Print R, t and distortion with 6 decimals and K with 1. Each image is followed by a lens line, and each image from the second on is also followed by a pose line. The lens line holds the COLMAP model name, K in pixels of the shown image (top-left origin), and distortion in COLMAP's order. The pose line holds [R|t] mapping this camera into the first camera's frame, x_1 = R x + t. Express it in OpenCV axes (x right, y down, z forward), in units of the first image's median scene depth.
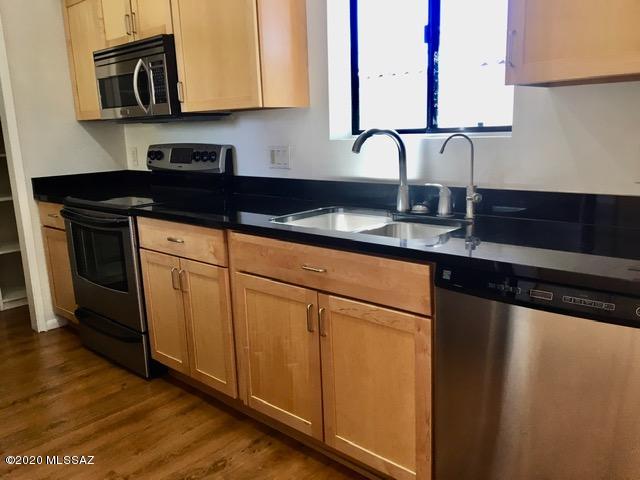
lens RADIAL K [[541.2, 0, 320.0], [0, 541.2, 240.0], [0, 0, 1]] dist [0.092039, -0.147193]
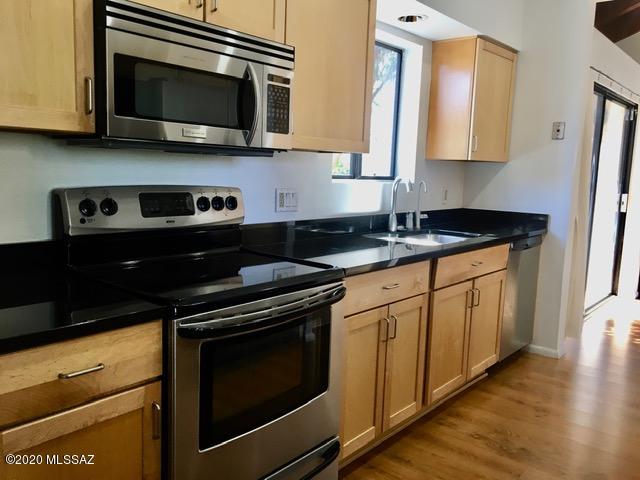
lens RADIAL K [[541.2, 0, 320.0], [0, 541.2, 240.0], [0, 0, 1]] dist [0.092039, -0.147193]
pose [[-0.051846, -0.094893, 0.994136, -1.076023], [0.173713, 0.979442, 0.102550, -0.178250], [-0.983431, 0.178011, -0.034296, 1.027810]]
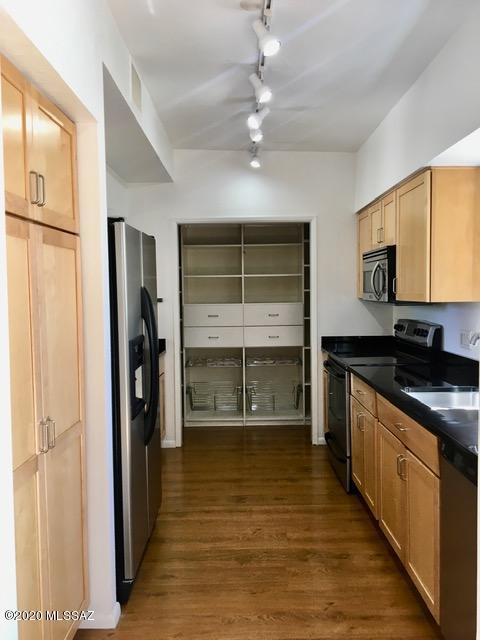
lens RADIAL K [[541.2, 0, 240.0], [0, 541.2, 320.0], [0, 0, 1]] dist [0.092039, -0.147193]
pose [[0.676558, 0.068145, -0.733230, 0.485352], [-0.162120, 0.985063, -0.058039, -0.046599], [0.718322, 0.158138, 0.677499, -0.180023]]
